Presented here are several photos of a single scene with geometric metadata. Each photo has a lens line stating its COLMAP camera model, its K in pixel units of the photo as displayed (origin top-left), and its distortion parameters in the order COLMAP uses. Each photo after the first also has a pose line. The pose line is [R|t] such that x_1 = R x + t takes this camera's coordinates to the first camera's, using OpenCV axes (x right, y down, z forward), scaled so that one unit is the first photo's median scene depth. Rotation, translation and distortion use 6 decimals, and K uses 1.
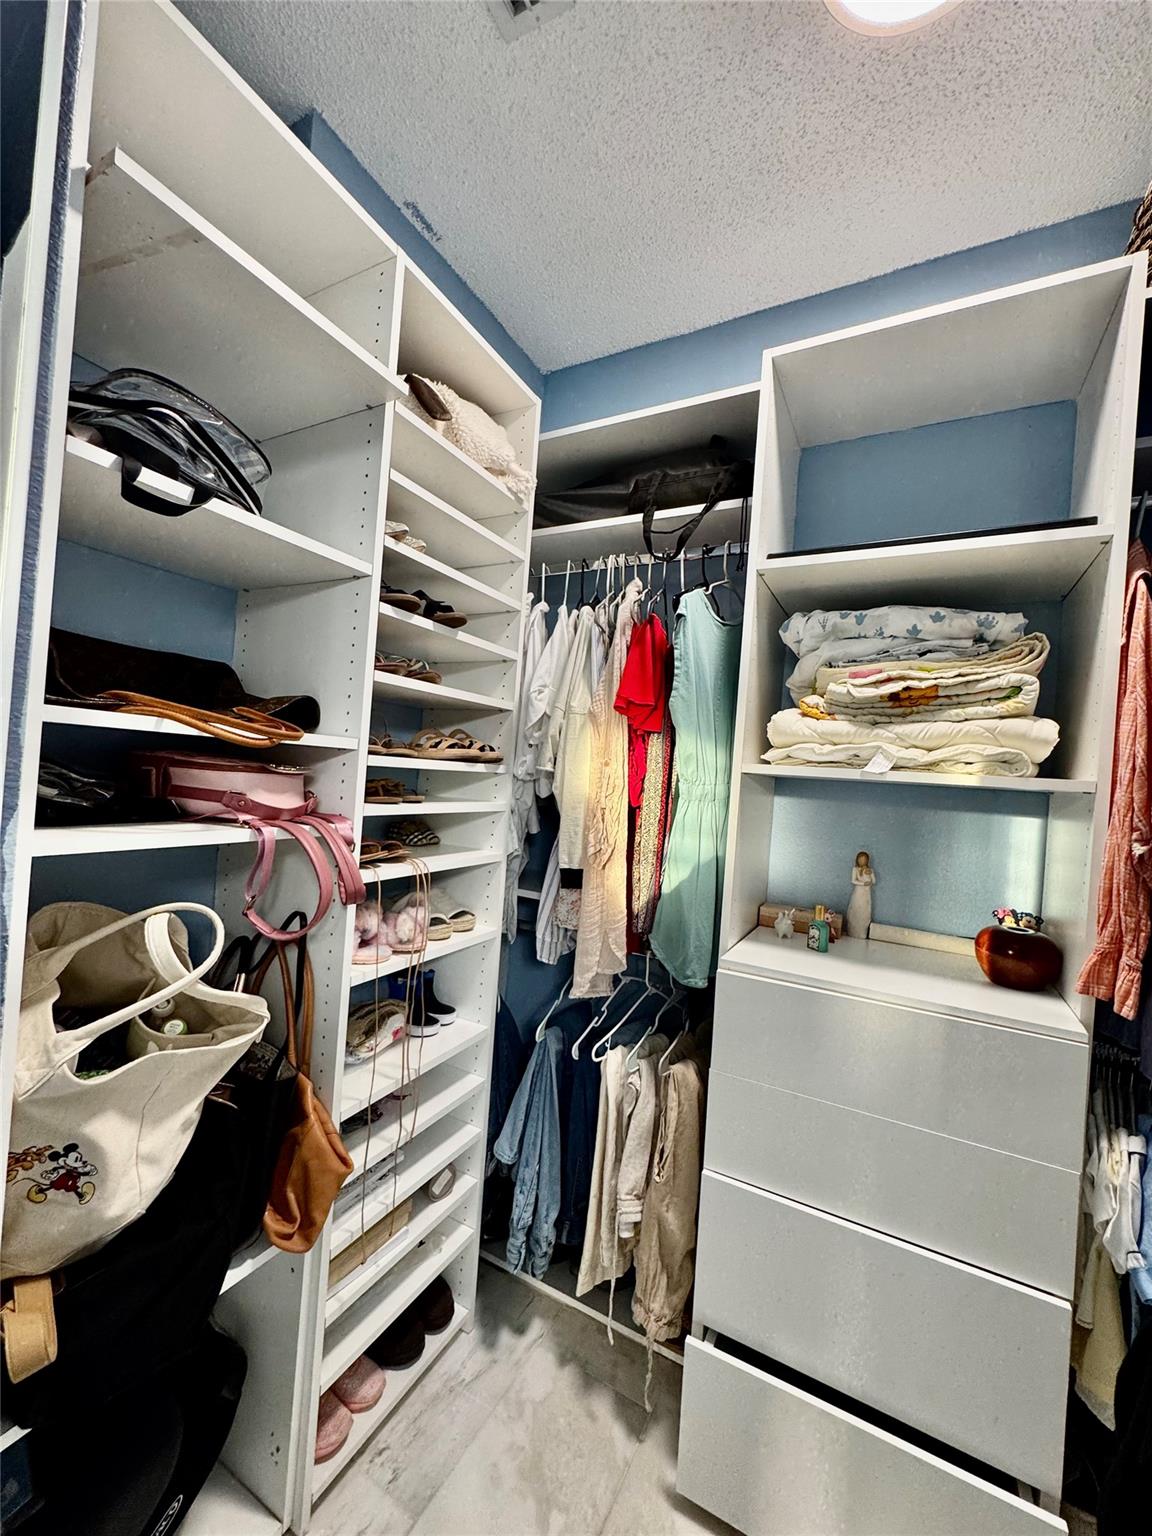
lens RADIAL K [[613.1, 0, 570.5], [0, 613.1, 768.0], [0, 0, 1]] dist [-0.002621, 0.000026]
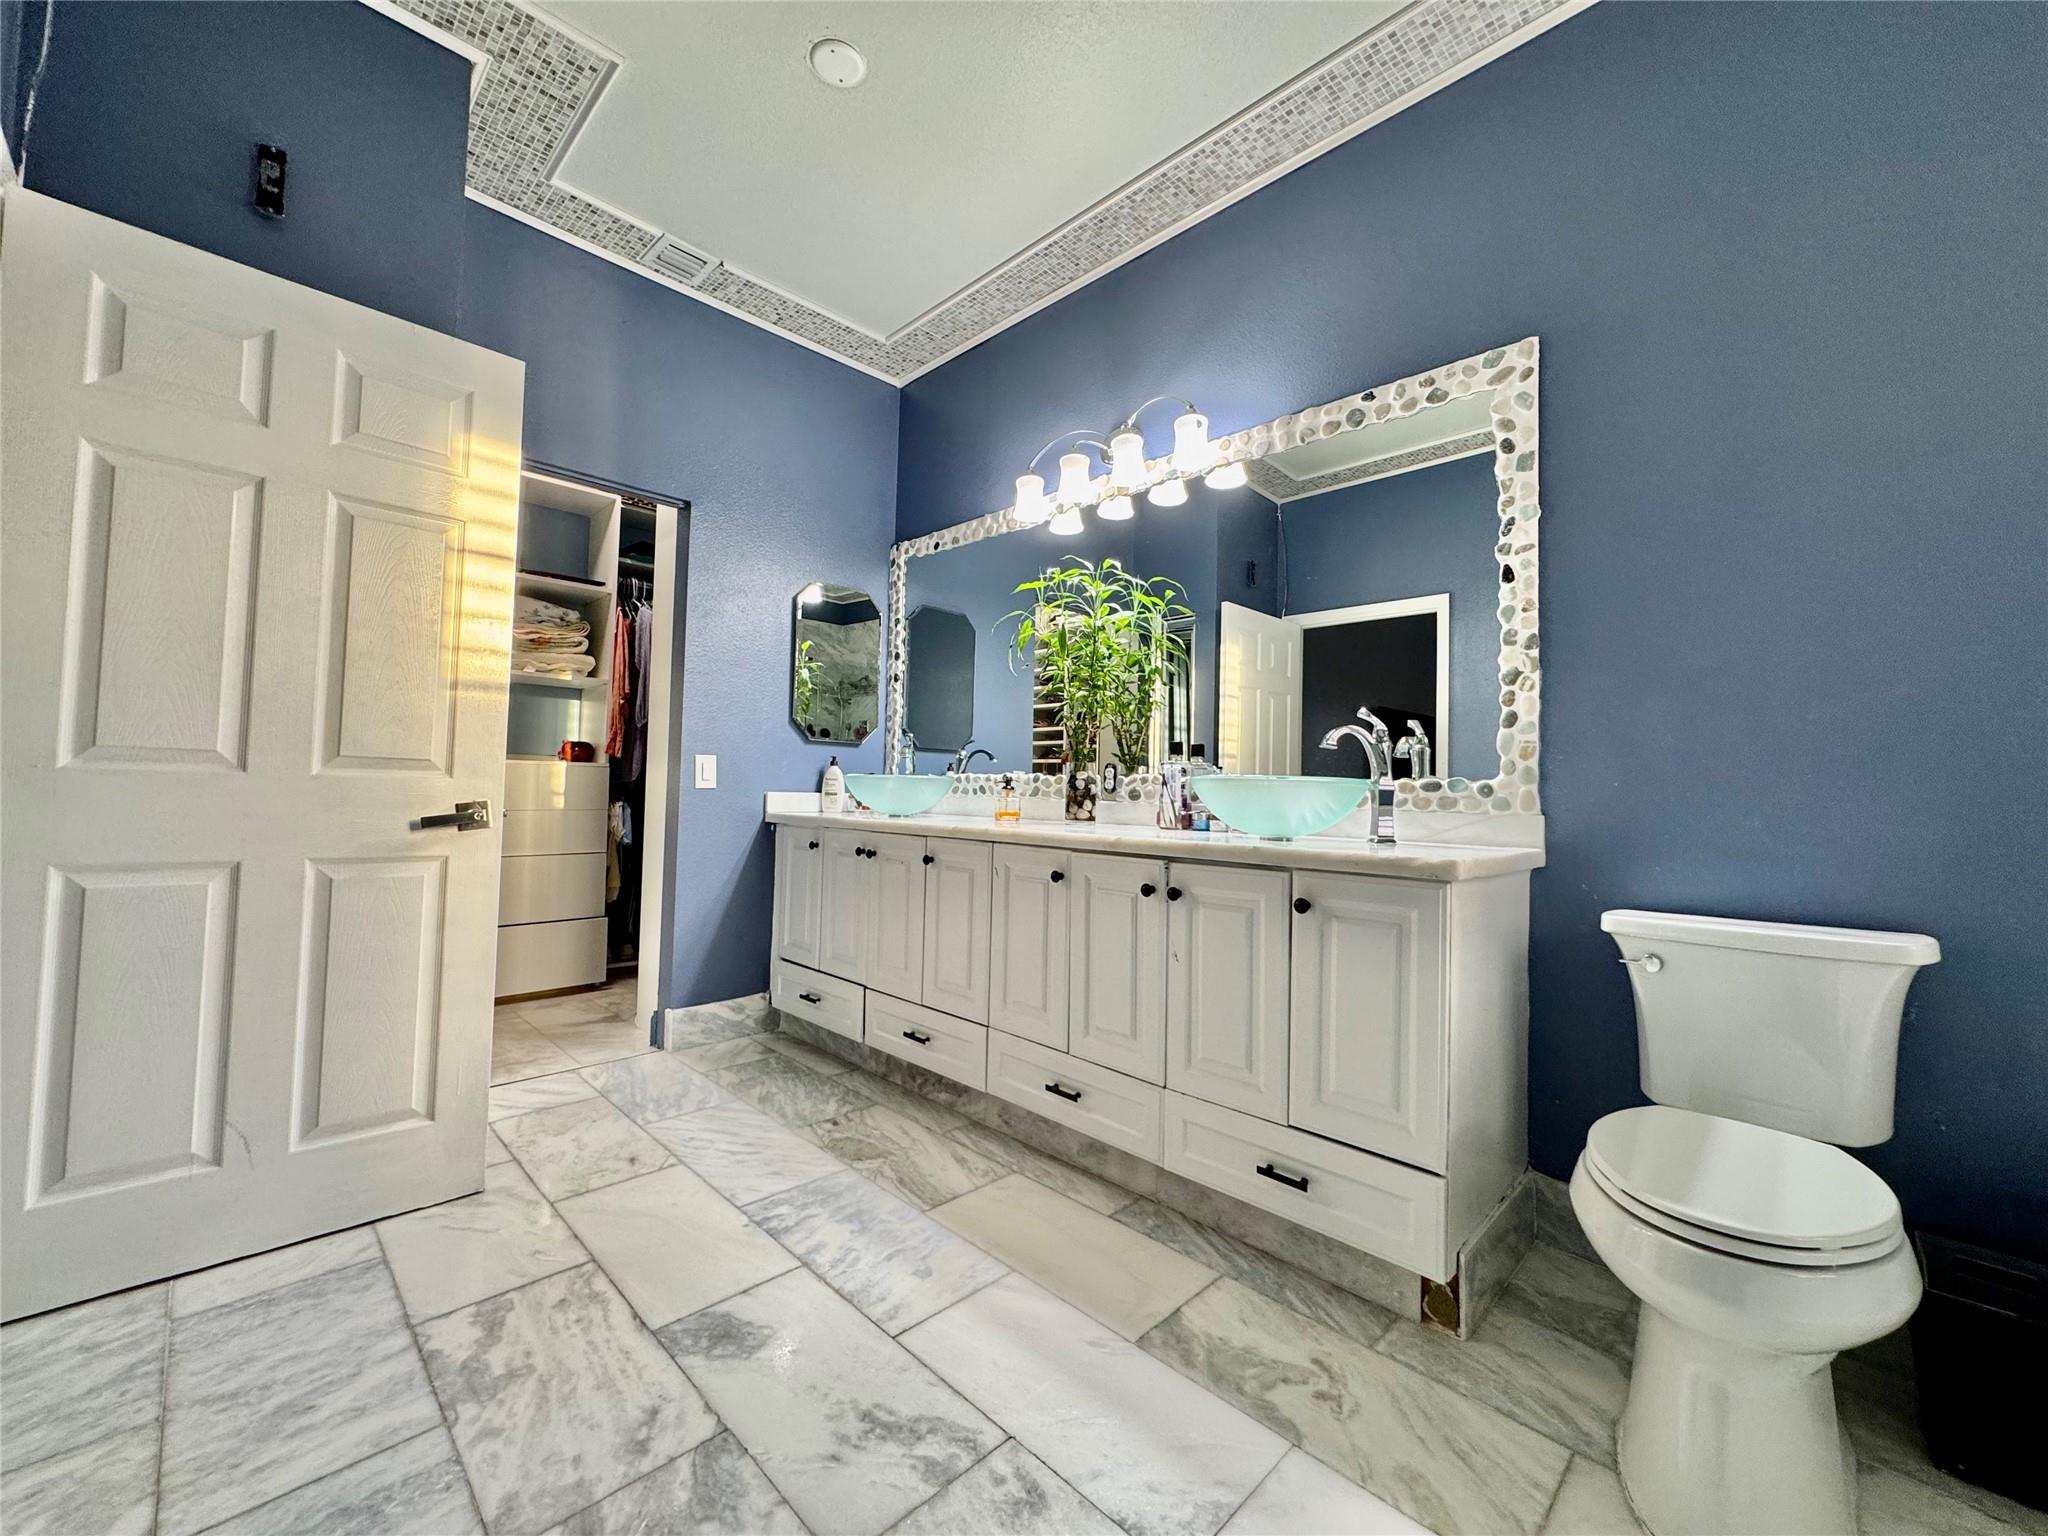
lens RADIAL K [[817.5, 0, 1019.9], [0, 817.5, 765.7], [0, 0, 1]] dist [-0.002621, 0.000026]
pose [[0.300505, -0.034081, 0.953171, -1.949447], [0.001008, 0.999372, 0.035415, 0.259262], [-0.953780, -0.009681, 0.300351, -1.747134]]
